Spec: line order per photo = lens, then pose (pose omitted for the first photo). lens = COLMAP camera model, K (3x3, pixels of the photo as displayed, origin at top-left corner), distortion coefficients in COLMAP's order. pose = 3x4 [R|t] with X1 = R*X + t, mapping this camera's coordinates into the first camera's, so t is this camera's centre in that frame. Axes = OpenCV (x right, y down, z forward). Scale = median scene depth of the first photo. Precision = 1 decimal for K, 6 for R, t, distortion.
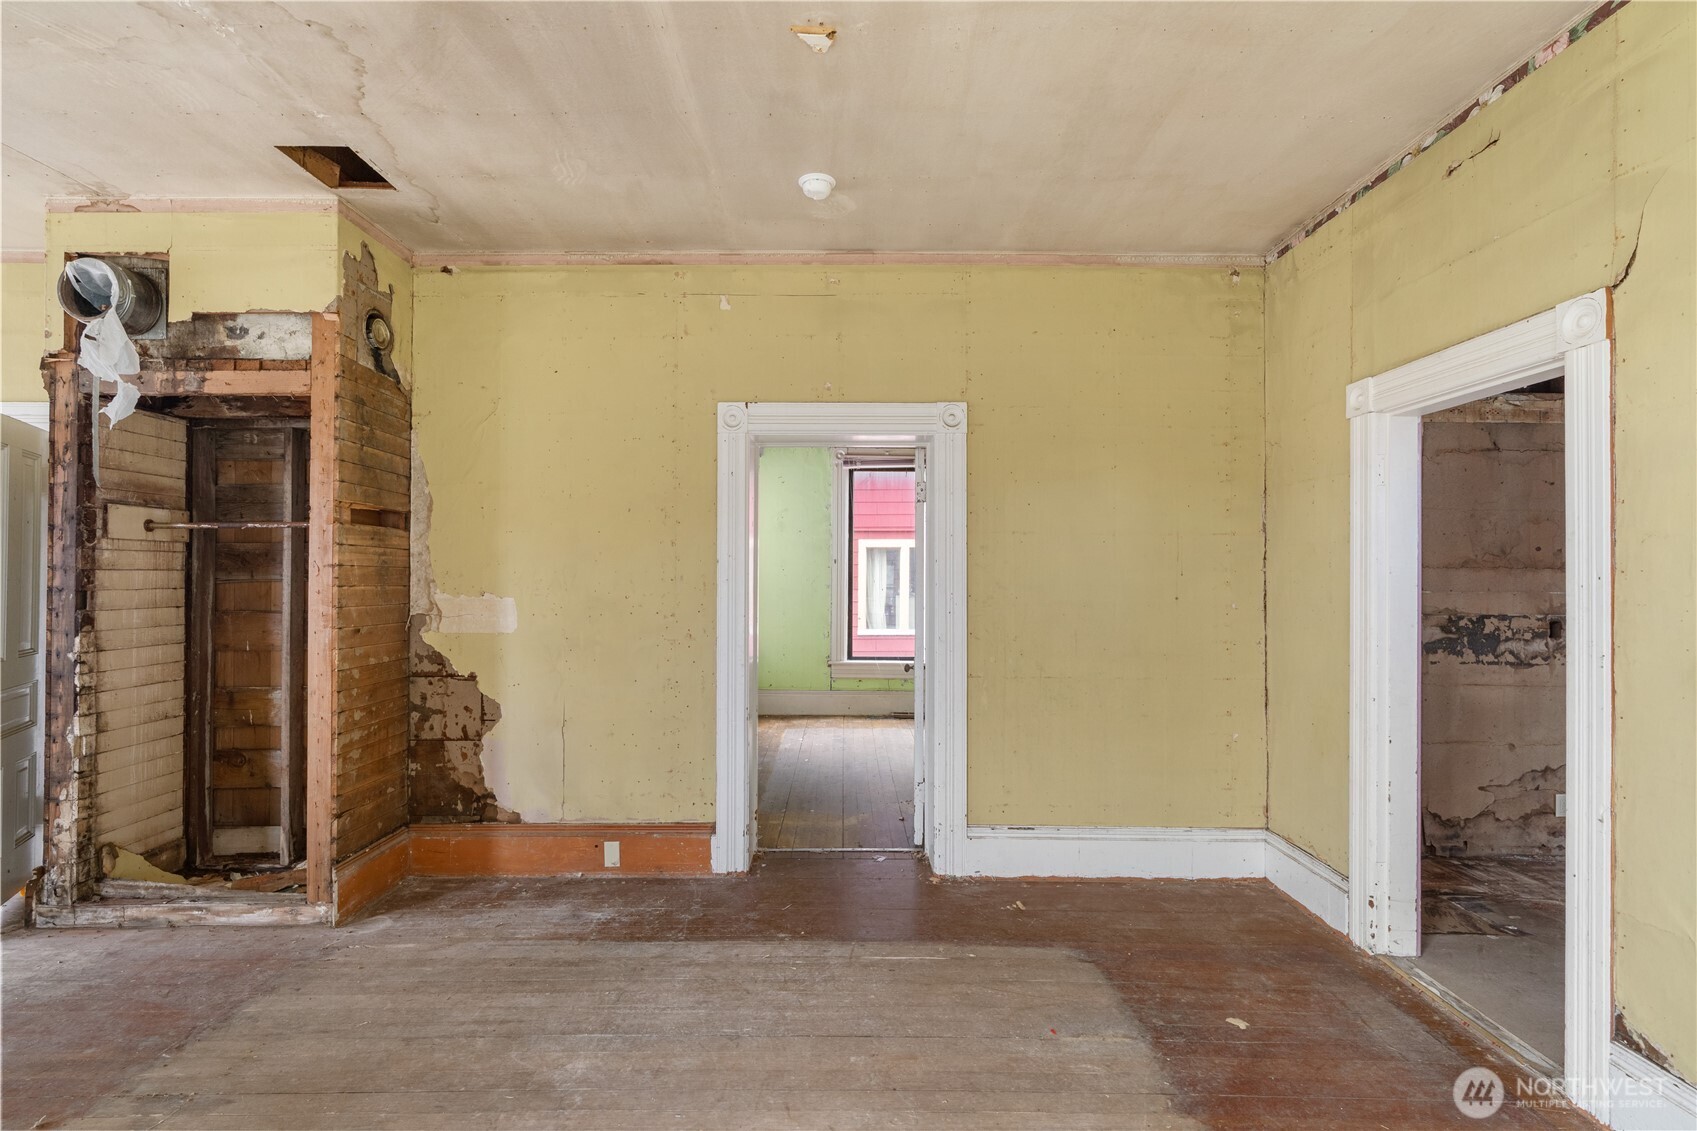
lens RADIAL K [[790.4, 0, 857.6], [0, 790.4, 569.1], [0, 0, 1]] dist [-0.002553, 0.000997]
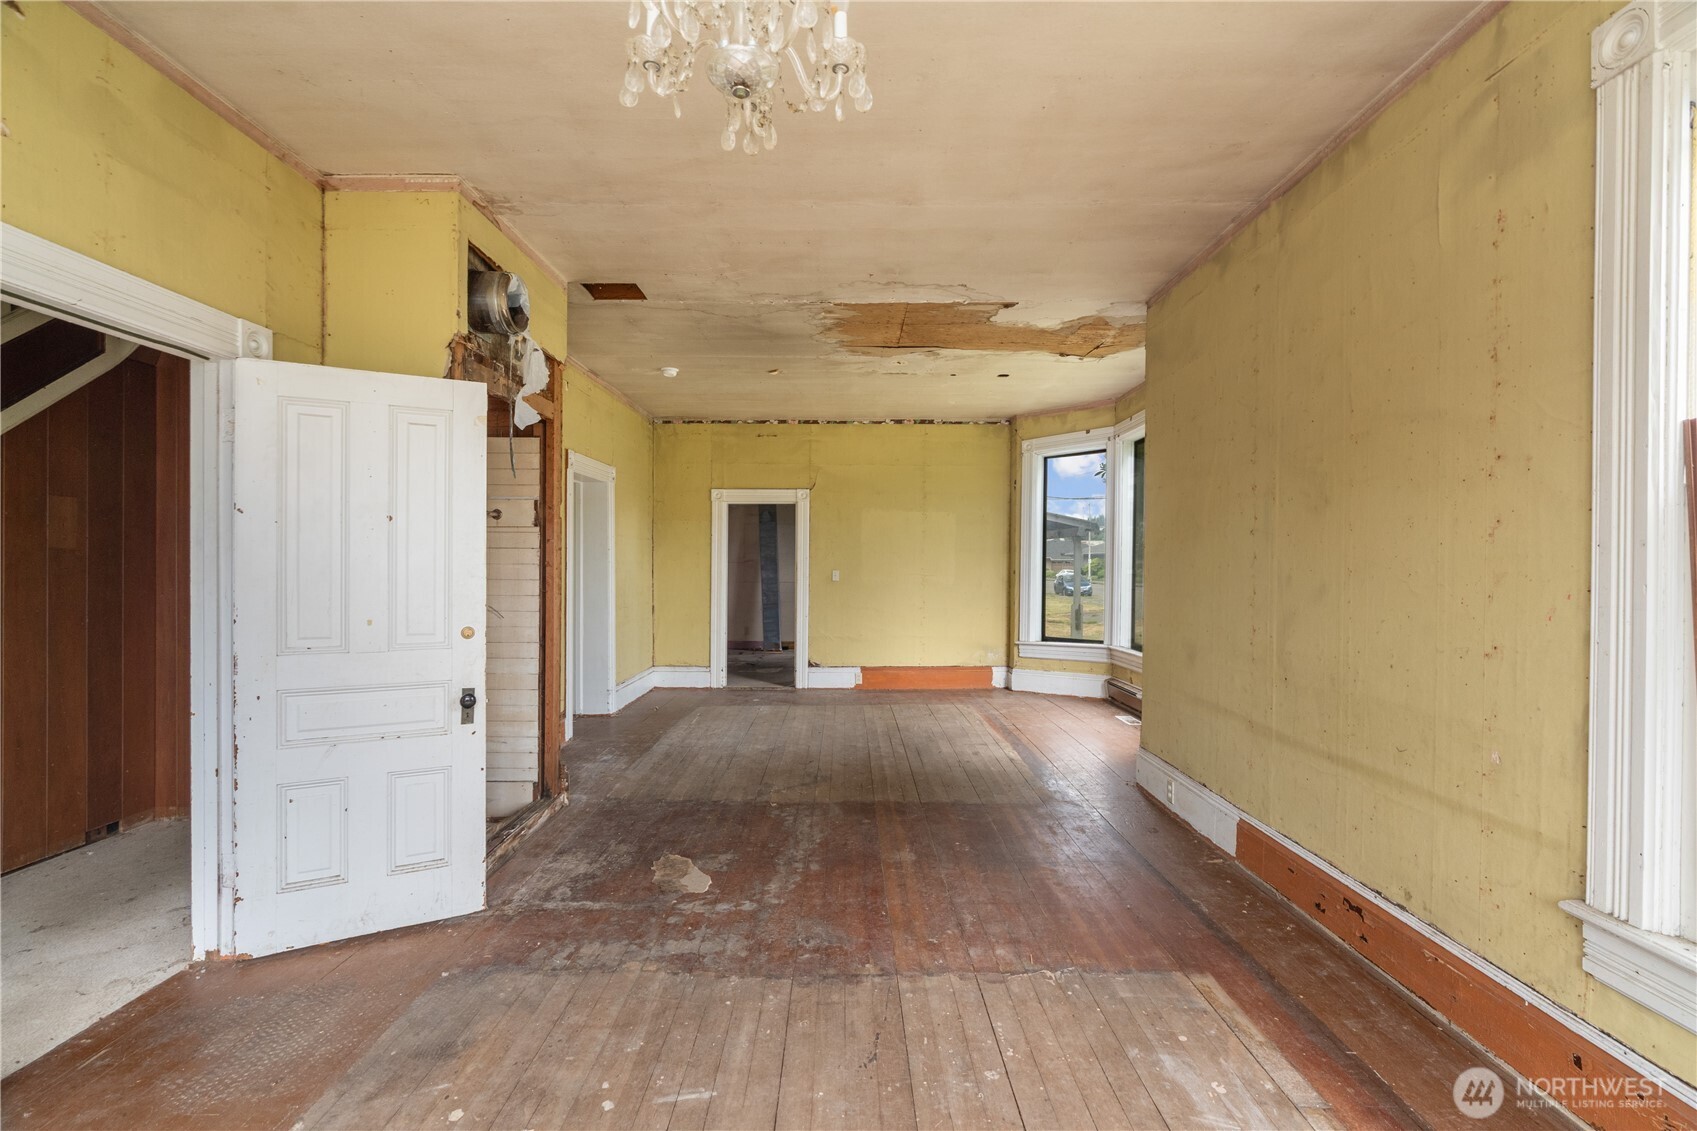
lens RADIAL K [[768.3, 0, 830.8], [0, 768.3, 563.0], [0, 0, 1]] dist [-0.009016, 0.003056]
pose [[0.021917, -0.005999, 0.999742, -1.983839], [-0.011304, 0.999917, 0.006248, 0.006882], [-0.999696, -0.011438, 0.021848, 0.499128]]
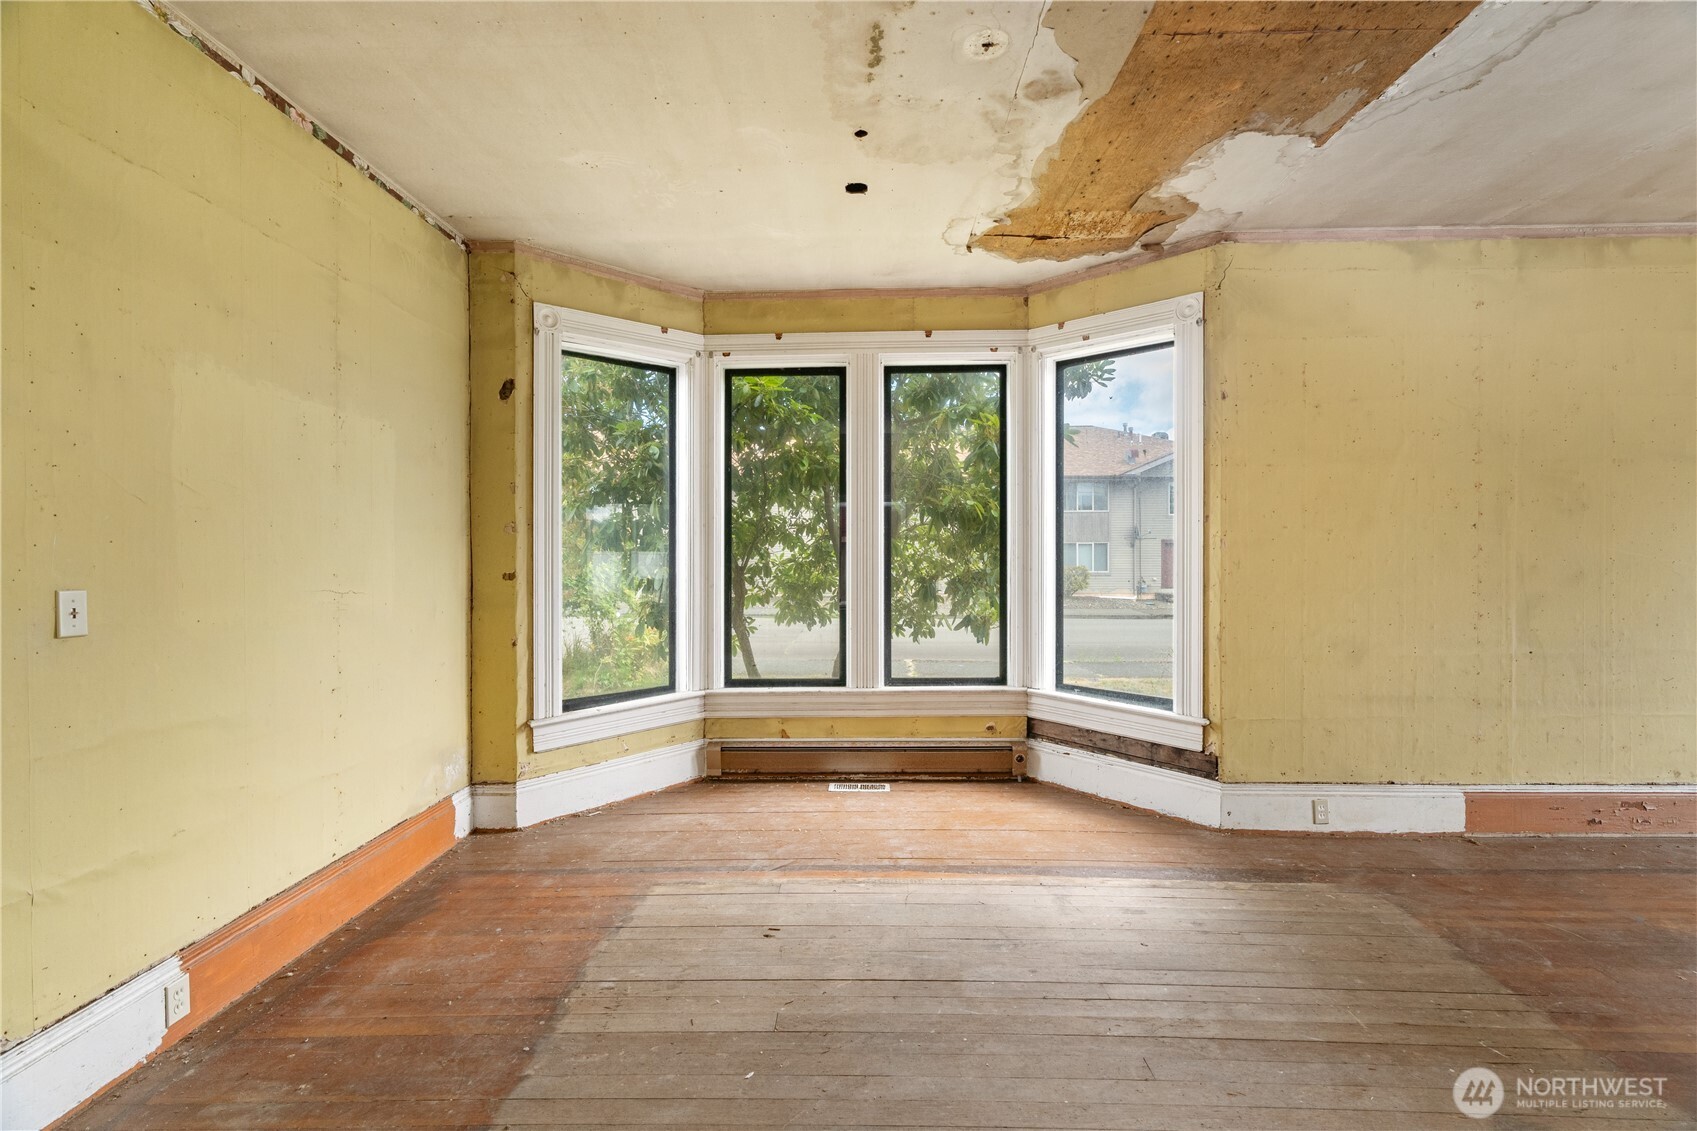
lens RADIAL K [[768.3, 0, 851.8], [0, 768.3, 565.6], [0, 0, 1]] dist [-0.009016, 0.003056]
pose [[-0.999671, -0.003613, 0.025388, -0.020645], [-0.003588, 0.999993, 0.001015, 0.025933], [-0.025392, 0.000923, -0.999677, 1.109808]]
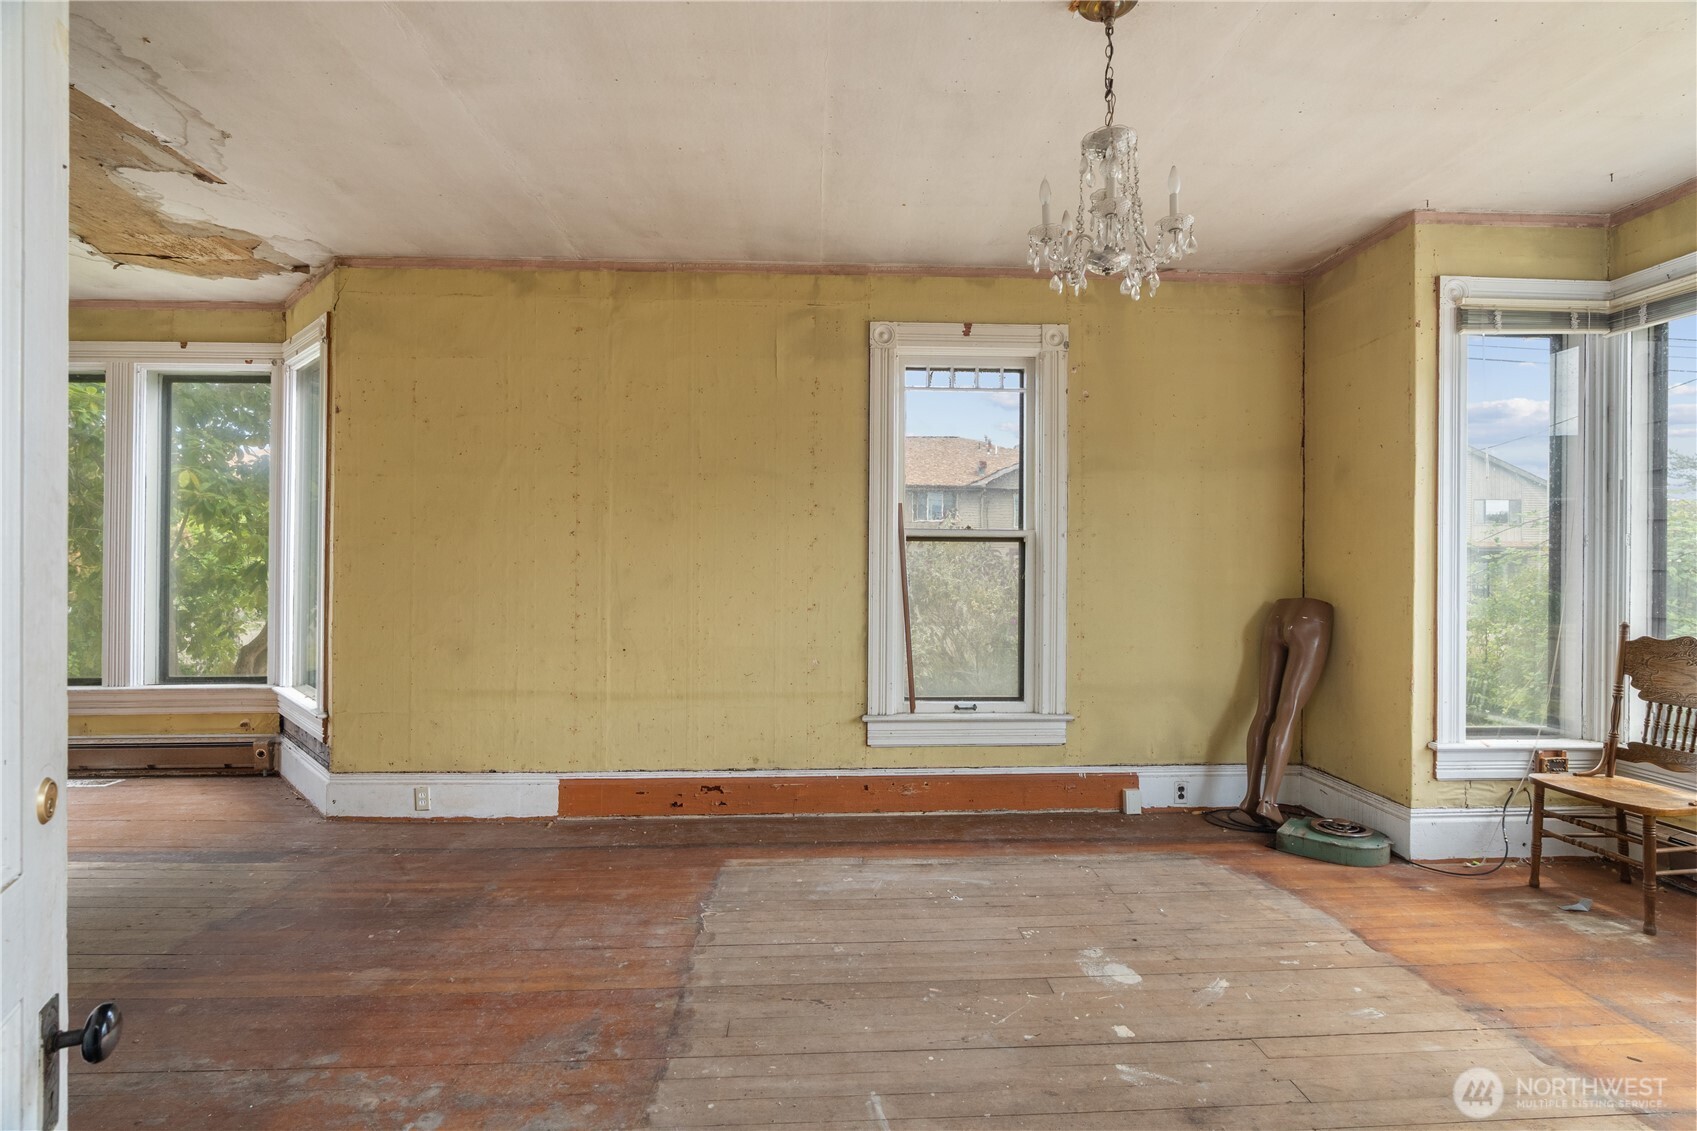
lens RADIAL K [[768.3, 0, 864.2], [0, 768.3, 565.5], [0, 0, 1]] dist [-0.009016, 0.003056]
pose [[-0.998725, -0.009376, -0.049601, -1.332227], [-0.008939, 0.999919, -0.009017, 0.023557], [0.049682, -0.008562, -0.998728, 1.211526]]
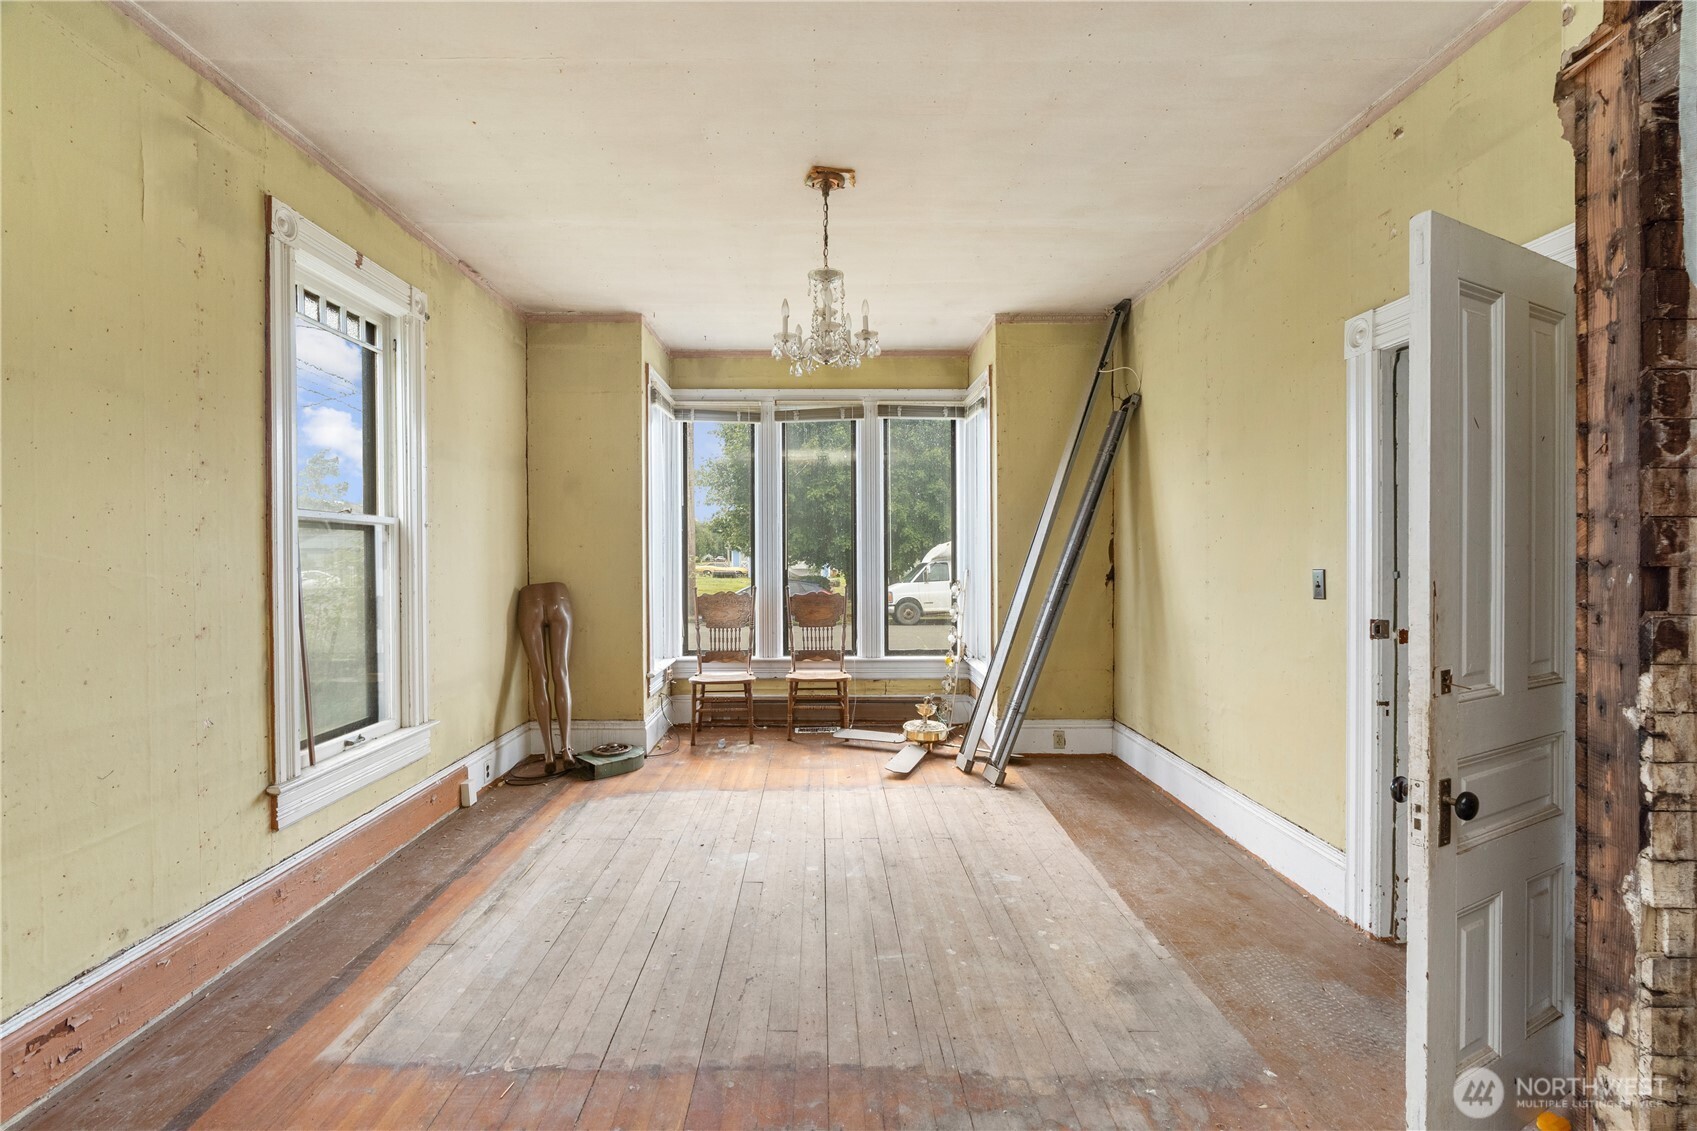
lens RADIAL K [[768.3, 0, 815.9], [0, 768.3, 558.6], [0, 0, 1]] dist [-0.009016, 0.003056]
pose [[-0.011736, 0.000769, -0.999931, -0.567870], [0.013744, 0.999905, 0.000608, 0.016659], [0.999837, -0.013736, -0.011746, 0.553790]]
